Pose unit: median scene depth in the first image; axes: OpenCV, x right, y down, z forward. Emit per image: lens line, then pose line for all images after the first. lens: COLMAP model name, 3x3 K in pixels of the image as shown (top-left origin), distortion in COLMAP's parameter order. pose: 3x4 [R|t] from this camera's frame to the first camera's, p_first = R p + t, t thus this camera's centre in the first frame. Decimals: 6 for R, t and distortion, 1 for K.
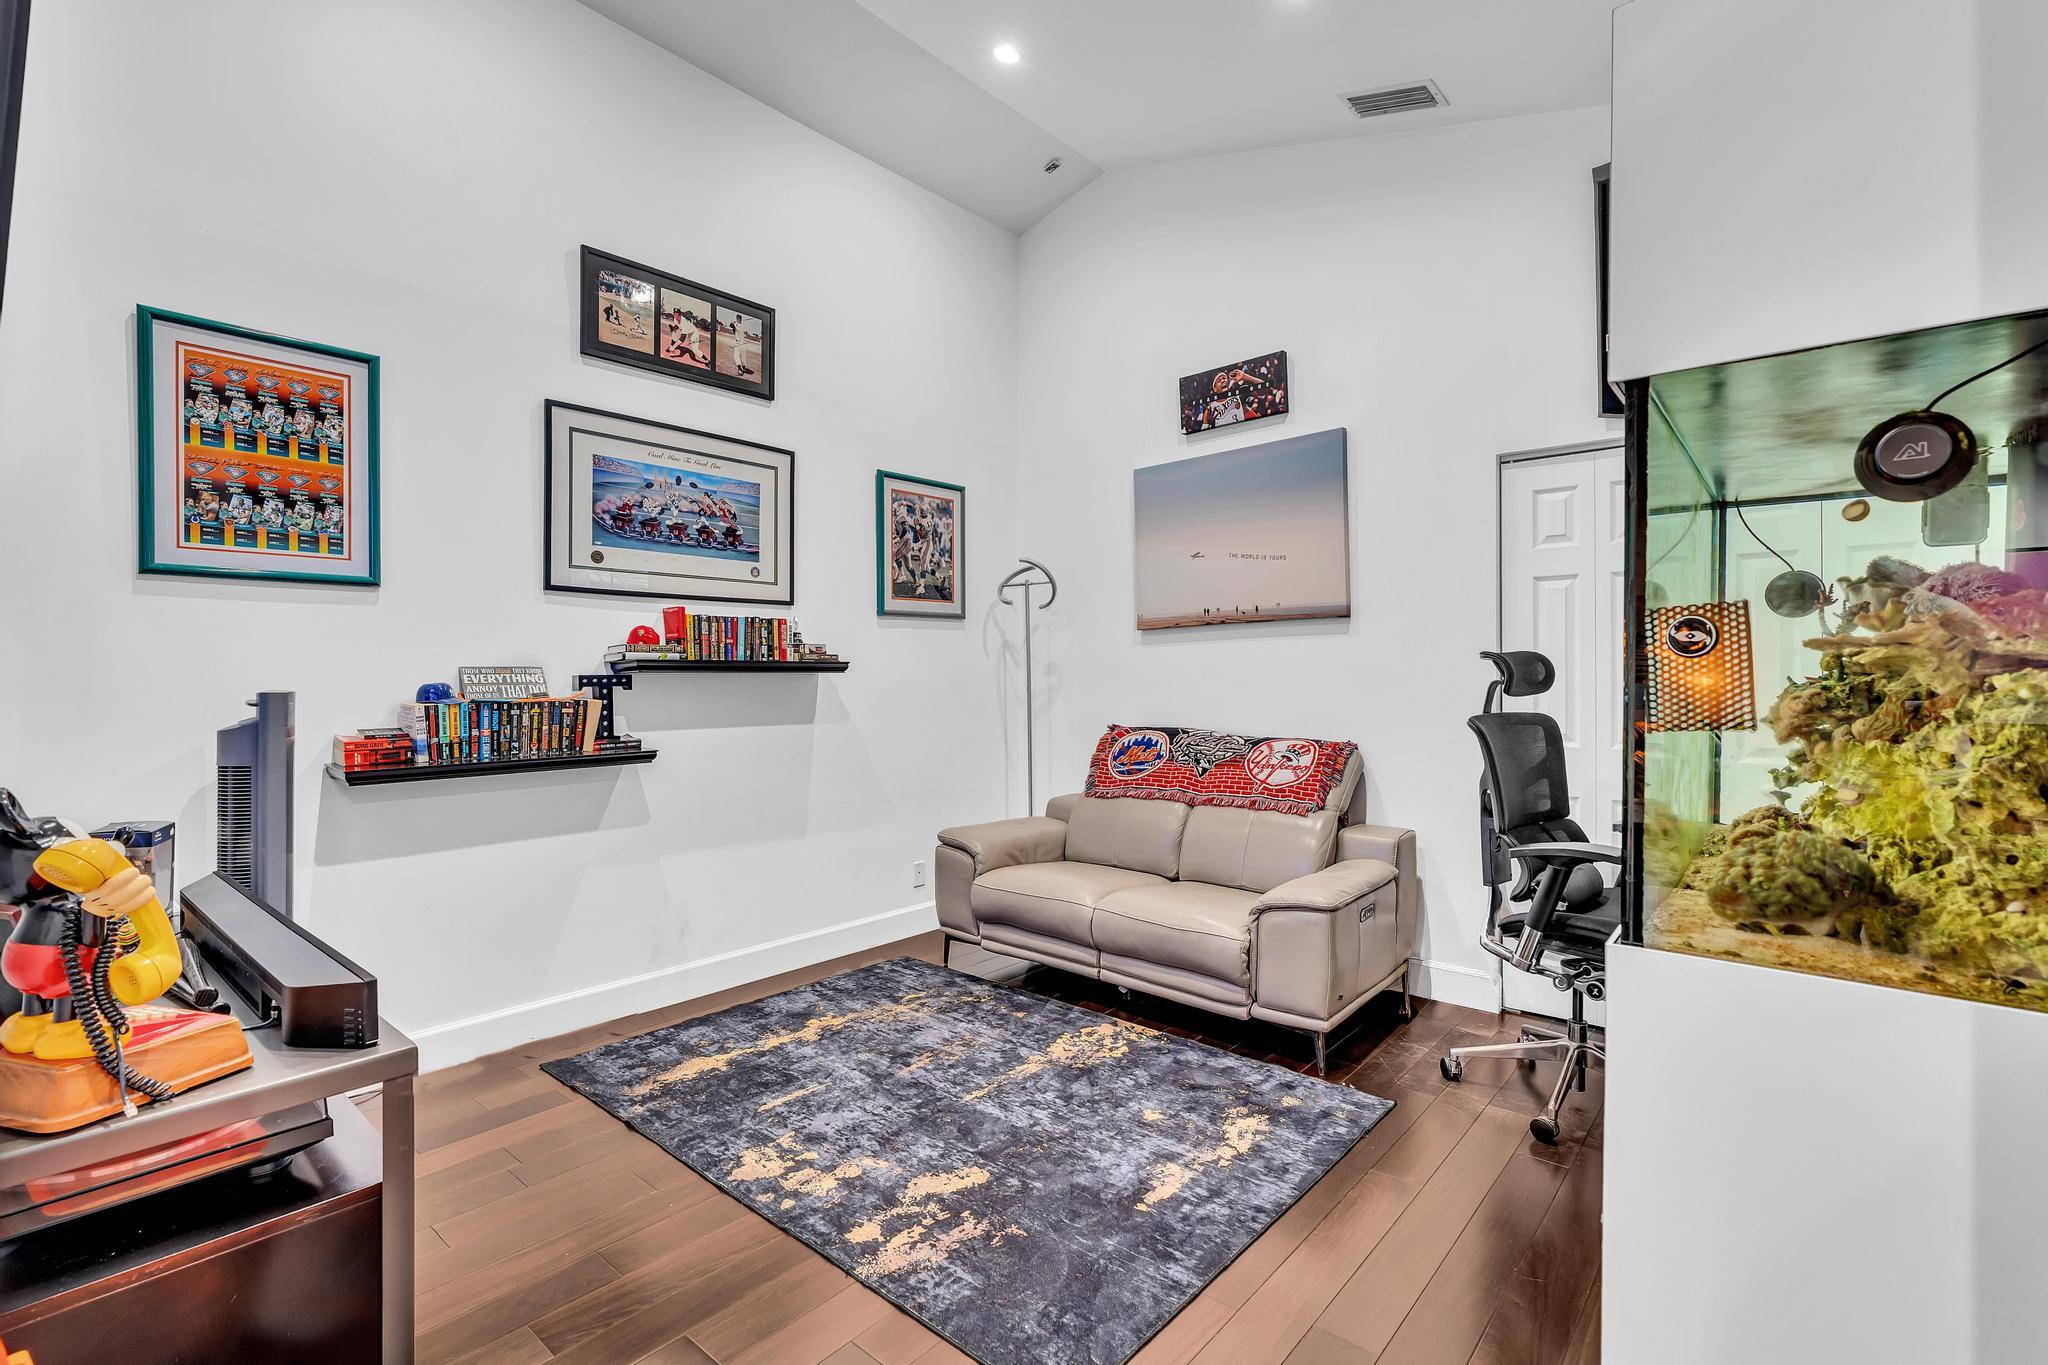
lens RADIAL K [[916.5, 0, 1018.5], [0, 916.5, 673.3], [0, 0, 1]] dist [-0.005764, 0.002460]
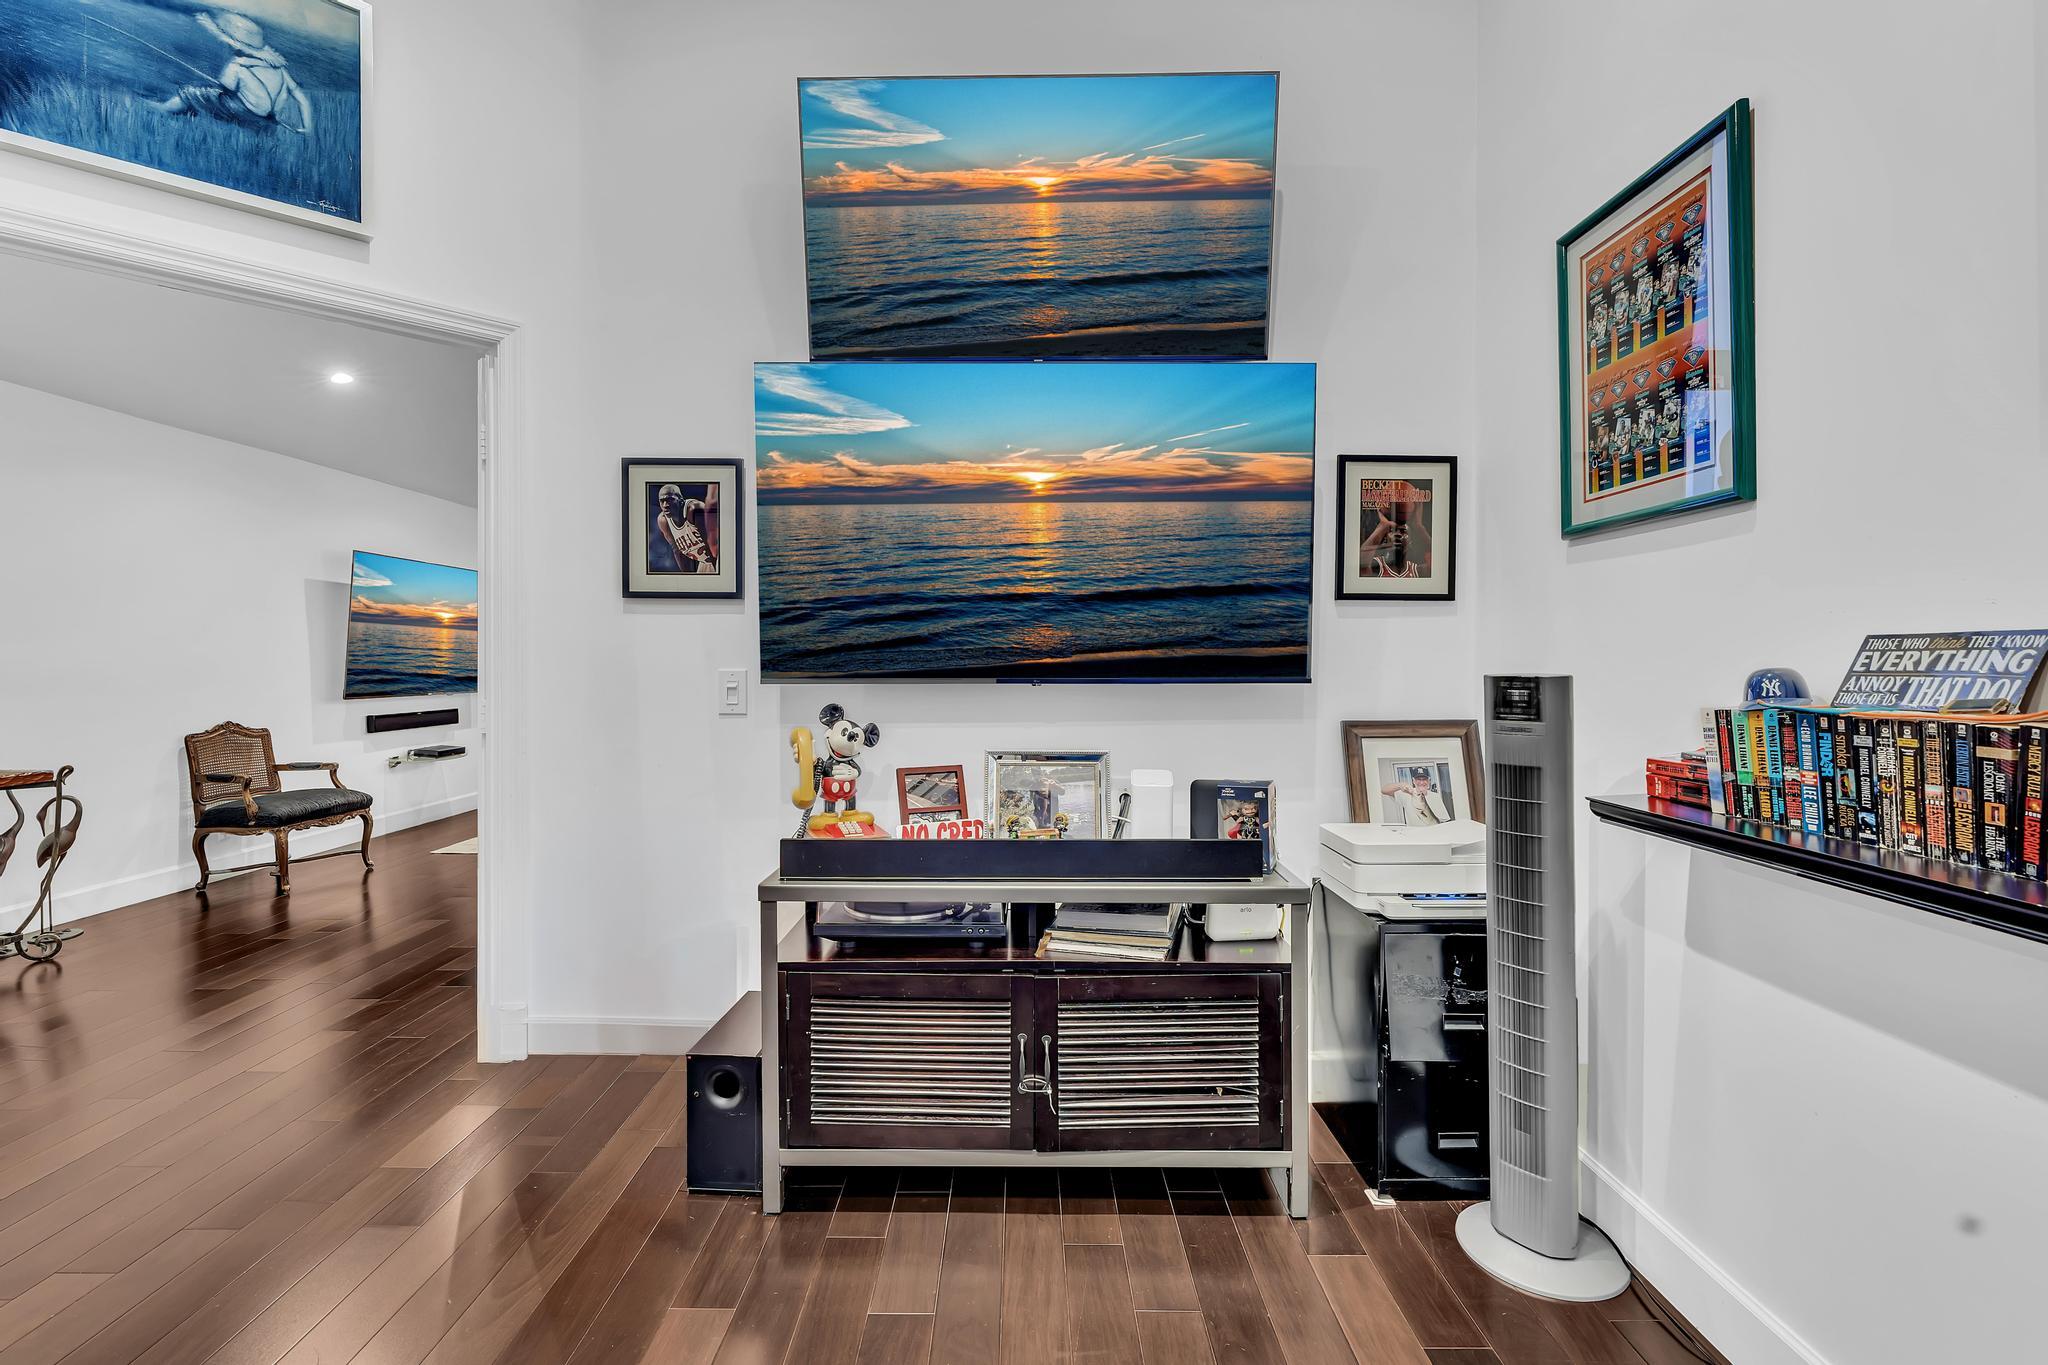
lens RADIAL K [[916.5, 0, 1023.9], [0, 916.5, 670.3], [0, 0, 1]] dist [-0.005764, 0.002460]
pose [[-0.745358, 0.009615, -0.666595, 0.022131], [0.001680, 0.999920, 0.012543, 0.004181], [0.666663, 0.008229, -0.745314, 1.145349]]
